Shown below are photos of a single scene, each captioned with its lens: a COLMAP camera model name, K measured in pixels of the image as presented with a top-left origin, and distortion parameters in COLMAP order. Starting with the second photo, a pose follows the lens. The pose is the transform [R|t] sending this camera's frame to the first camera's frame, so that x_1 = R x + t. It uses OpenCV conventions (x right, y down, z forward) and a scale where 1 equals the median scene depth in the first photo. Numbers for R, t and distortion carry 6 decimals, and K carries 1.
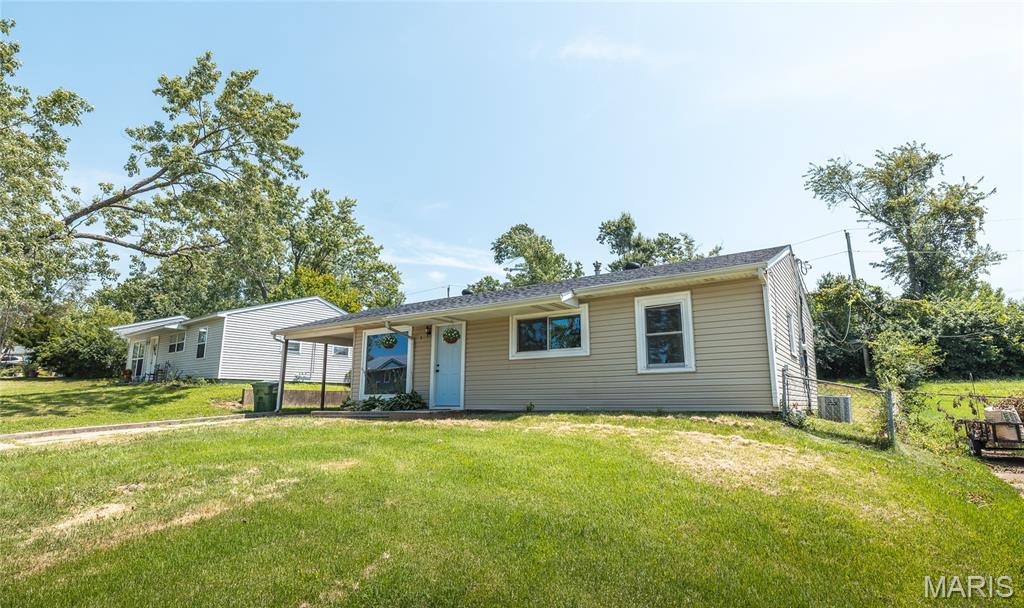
lens RADIAL K [[509.2, 0, 509.2], [0, 509.2, 307.3], [0, 0, 1]] dist [-0.000554, 0.000022]
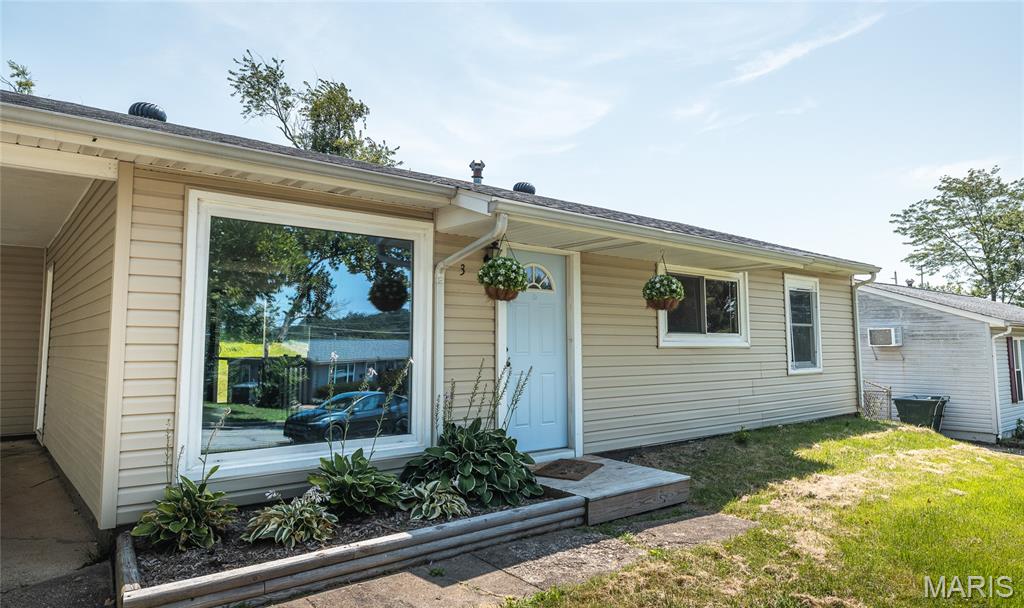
lens RADIAL K [[648.0, 0, 512.0], [0, 648.0, 304.0], [0, 0, 1]] dist [0.001721, 0.001417]
pose [[0.270744, 0.062009, 0.960652, -0.704070], [-0.179828, 0.983615, -0.012810, 0.098950], [-0.945706, -0.169284, 0.277458, 1.001840]]
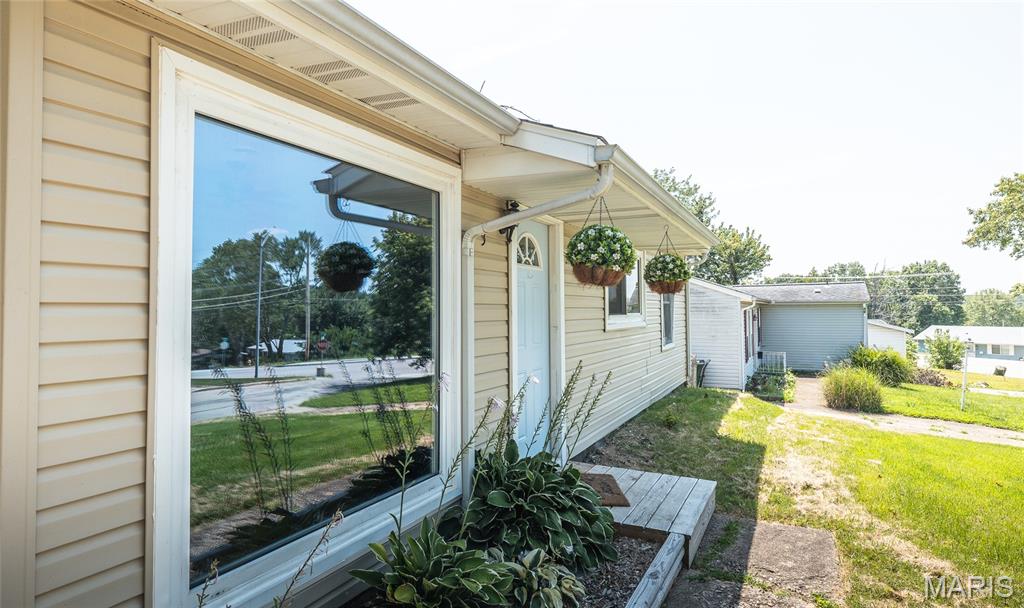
lens RADIAL K [[619.7, 0, 512.0], [0, 619.7, 304.0], [0, 0, 1]] dist [0.001548, -0.000315]
pose [[-0.149485, 0.008377, 0.988729, -0.576172], [-0.185920, 0.981889, -0.036428, 0.120176], [-0.971127, -0.189270, -0.145220, 1.217075]]
